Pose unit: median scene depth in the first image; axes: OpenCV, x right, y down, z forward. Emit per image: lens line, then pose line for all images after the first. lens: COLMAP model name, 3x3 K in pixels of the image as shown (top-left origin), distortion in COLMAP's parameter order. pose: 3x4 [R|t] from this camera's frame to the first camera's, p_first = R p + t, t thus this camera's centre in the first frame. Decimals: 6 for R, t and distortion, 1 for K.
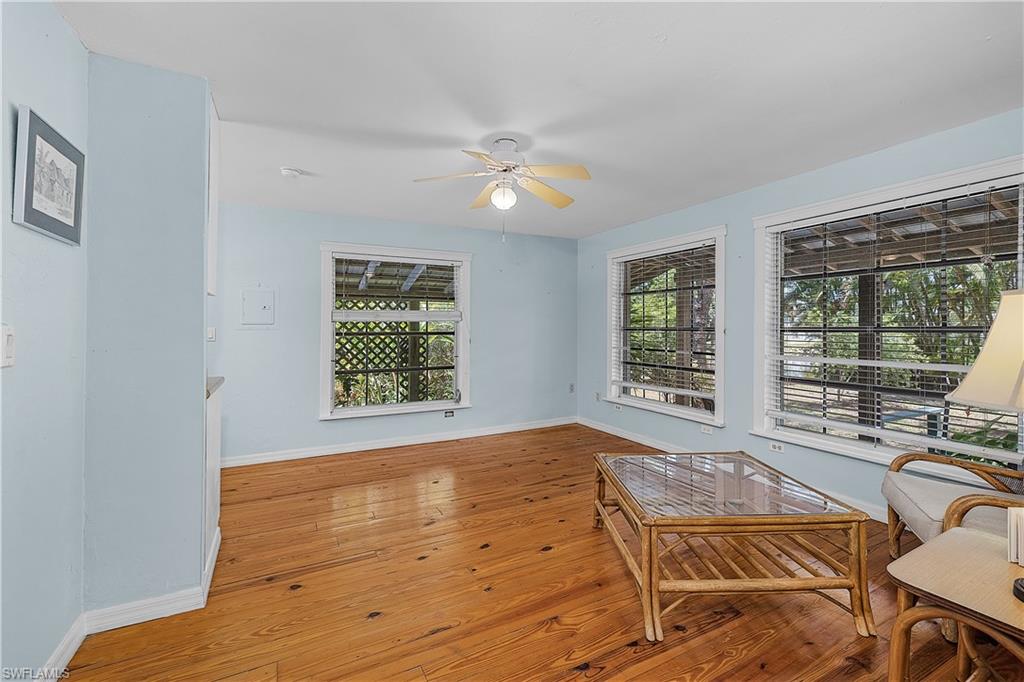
lens RADIAL K [[435.1, 0, 510.7], [0, 435.1, 330.8], [0, 0, 1]] dist [0.001334, 0.000278]
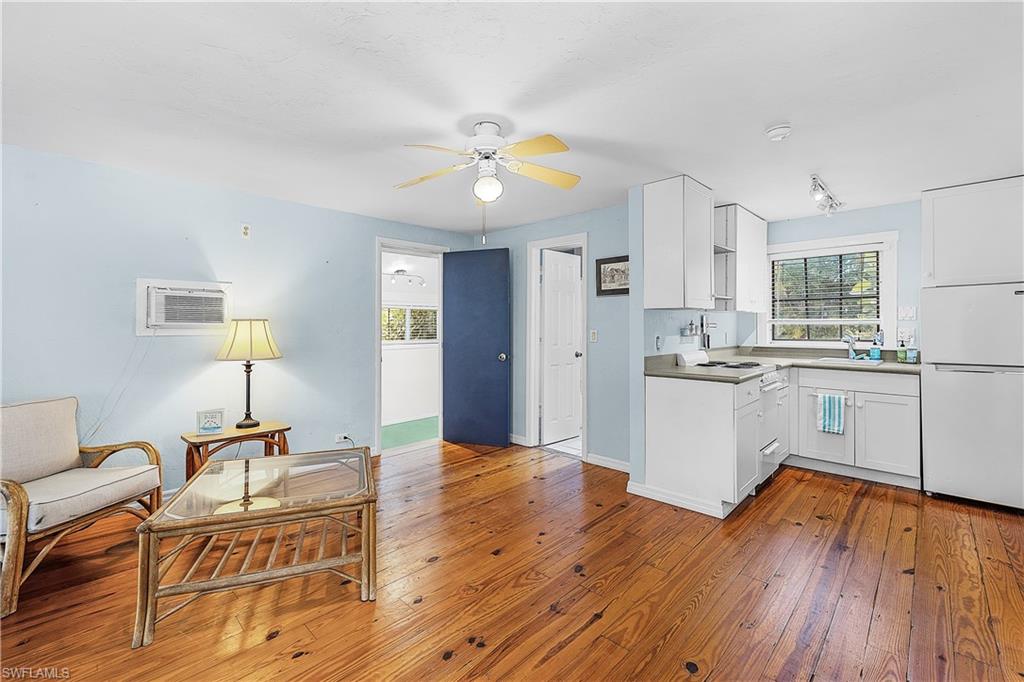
lens RADIAL K [[435.1, 0, 509.3], [0, 435.1, 332.0], [0, 0, 1]] dist [0.001334, 0.000278]
pose [[-0.949317, 0.002245, -0.314311, 0.187494], [-0.003648, 0.999828, 0.018159, -0.022964], [0.314298, 0.018385, -0.949146, 1.624030]]
